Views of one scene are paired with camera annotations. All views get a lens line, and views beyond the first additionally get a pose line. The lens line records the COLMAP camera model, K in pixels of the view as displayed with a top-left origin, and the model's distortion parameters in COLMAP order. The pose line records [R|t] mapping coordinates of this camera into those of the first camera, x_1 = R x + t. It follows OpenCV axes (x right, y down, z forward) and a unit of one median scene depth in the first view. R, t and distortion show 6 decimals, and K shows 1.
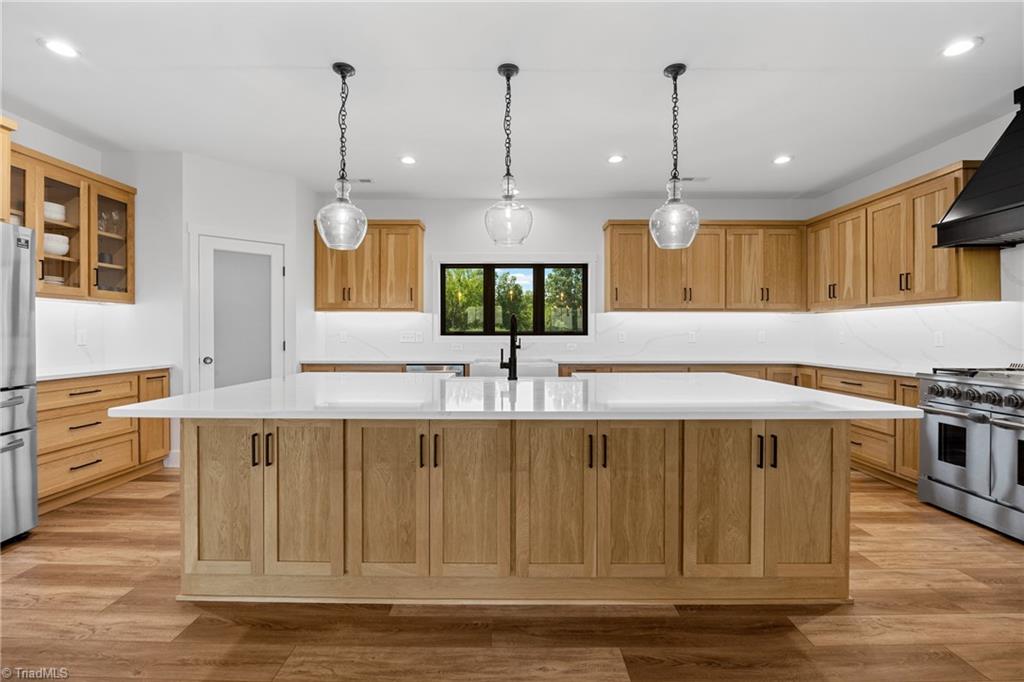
lens RADIAL K [[444.2, 0, 506.2], [0, 444.2, 334.4], [0, 0, 1]] dist [-0.013775, 0.000305]
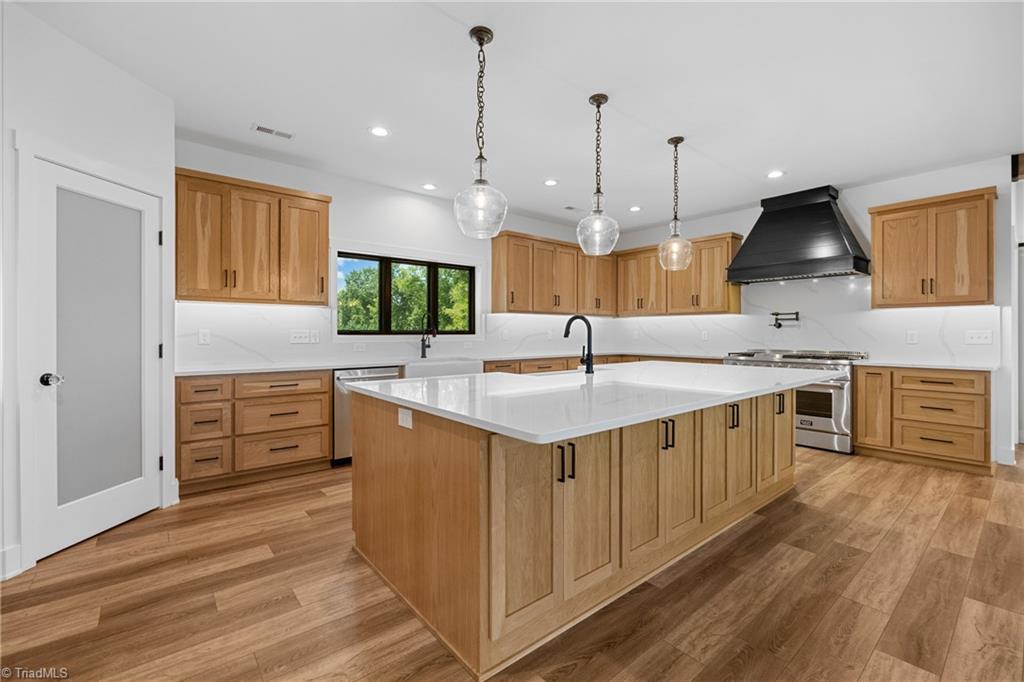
lens RADIAL K [[444.2, 0, 503.7], [0, 444.2, 330.5], [0, 0, 1]] dist [-0.013775, 0.000305]
pose [[0.764539, 0.003638, 0.644567, -0.680870], [0.001052, 0.999976, -0.006892, 0.000407], [-0.644577, 0.005947, 0.764516, 0.217707]]
